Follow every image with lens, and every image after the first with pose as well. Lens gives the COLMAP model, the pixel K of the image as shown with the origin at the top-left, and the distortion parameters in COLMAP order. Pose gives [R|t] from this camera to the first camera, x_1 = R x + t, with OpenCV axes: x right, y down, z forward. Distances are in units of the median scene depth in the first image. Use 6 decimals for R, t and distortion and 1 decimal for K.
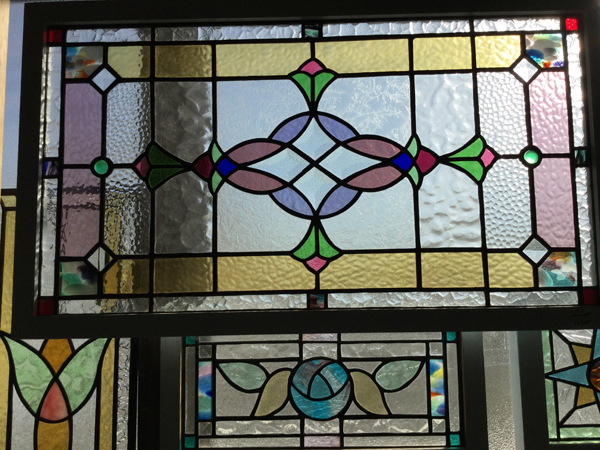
lens RADIAL K [[558.2, 0, 300.0], [0, 558.2, 225.0], [0, 0, 1]] dist [0.110977, -0.261890]
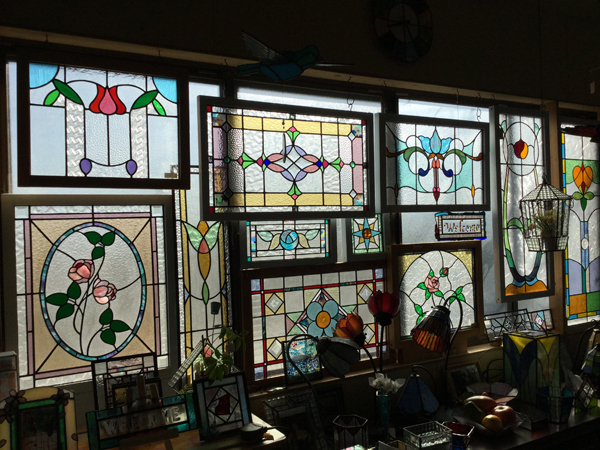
lens RADIAL K [[558.2, 0, 300.0], [0, 558.2, 225.0], [0, 0, 1]] dist [0.110977, -0.261890]
pose [[0.848860, -0.005518, 0.528589, -1.500143], [-0.035860, 0.997041, 0.067996, 0.015241], [-0.527400, -0.076674, 0.846150, -1.530293]]
